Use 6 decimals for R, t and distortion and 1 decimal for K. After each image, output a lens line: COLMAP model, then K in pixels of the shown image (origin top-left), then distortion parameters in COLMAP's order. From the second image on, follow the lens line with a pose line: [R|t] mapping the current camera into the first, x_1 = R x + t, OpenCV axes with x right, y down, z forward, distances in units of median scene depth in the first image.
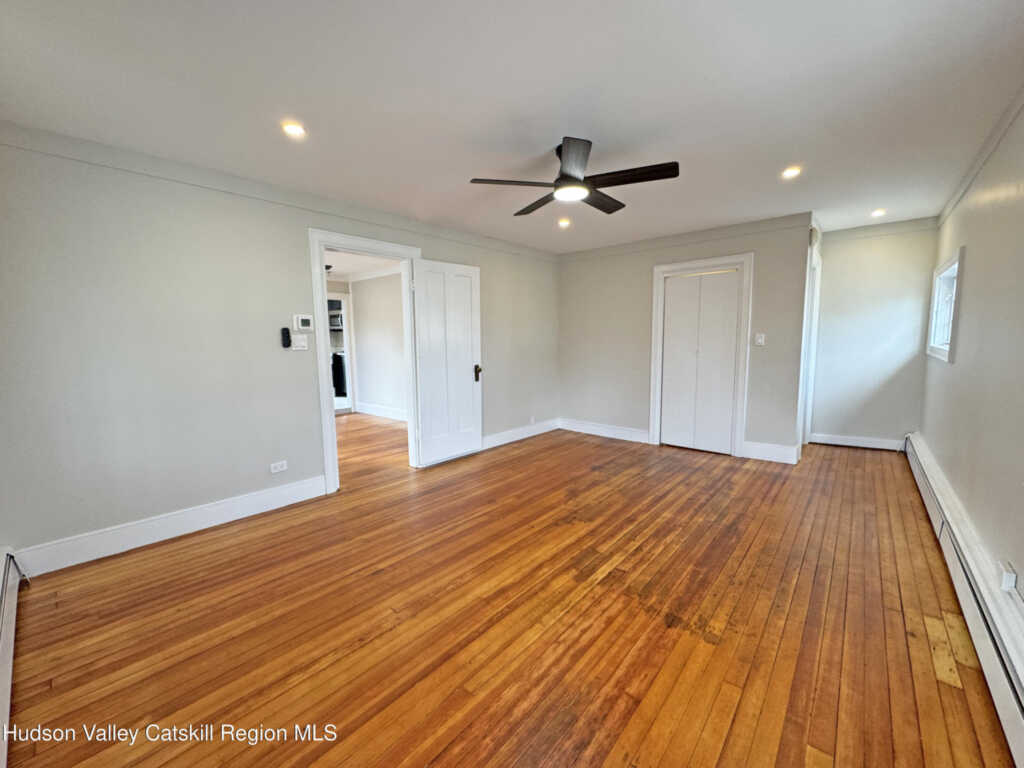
lens RADIAL K [[409.1, 0, 509.0], [0, 409.1, 383.8], [0, 0, 1]] dist [-0.001081, -0.000728]
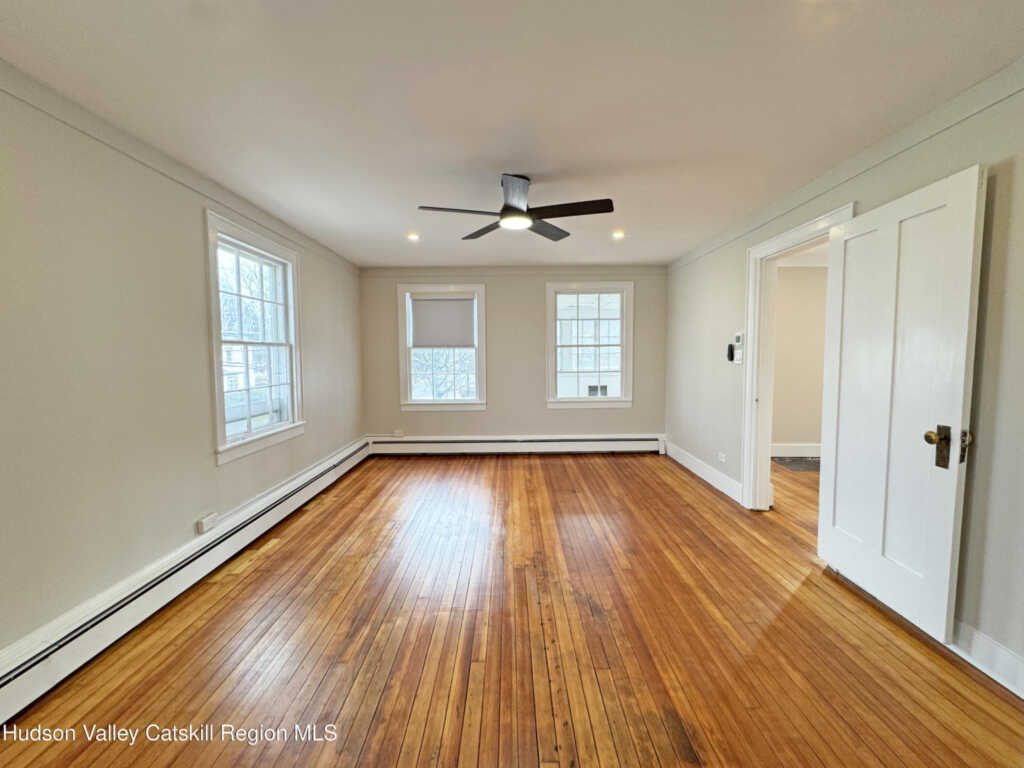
lens RADIAL K [[409.1, 0, 511.8], [0, 409.1, 382.3], [0, 0, 1]] dist [-0.001081, -0.000728]
pose [[-0.751977, 0.065738, -0.655903, 0.713136], [-0.055254, 0.985228, 0.162092, -0.186897], [0.656870, 0.158131, -0.737236, 1.488840]]
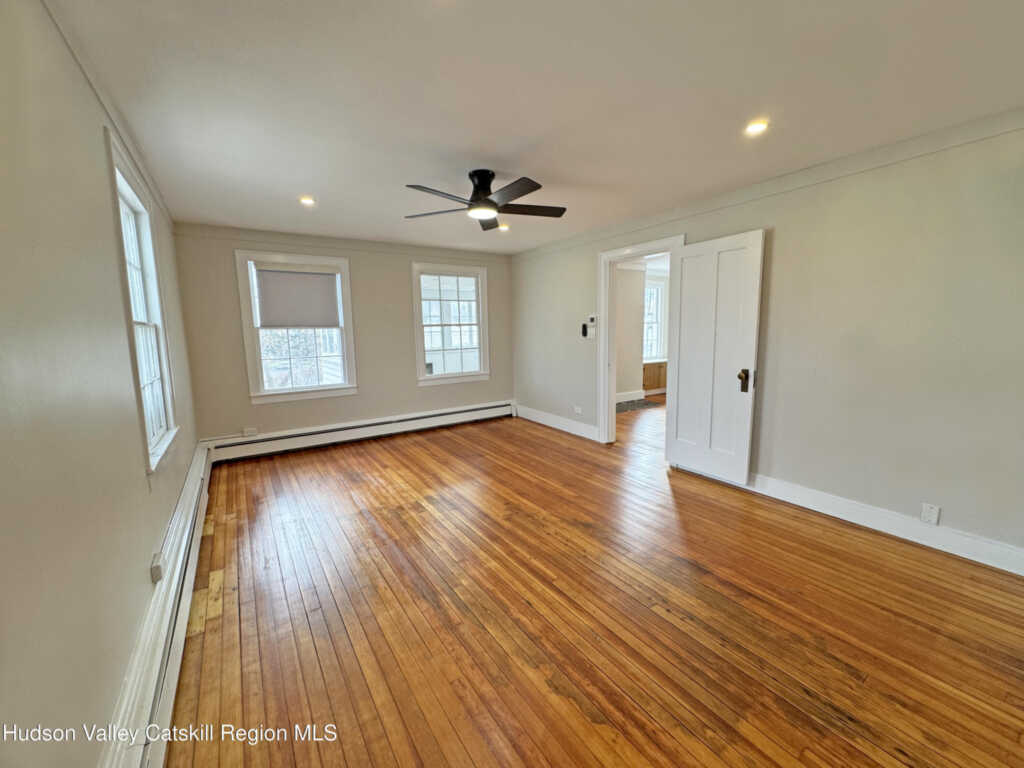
lens RADIAL K [[409.1, 0, 511.2], [0, 409.1, 382.0], [0, 0, 1]] dist [-0.001081, -0.000728]
pose [[-0.259259, 0.143638, -0.955067, 1.057627], [-0.085159, 0.981627, 0.170750, -0.163458], [0.962046, 0.125601, -0.242264, 1.151438]]
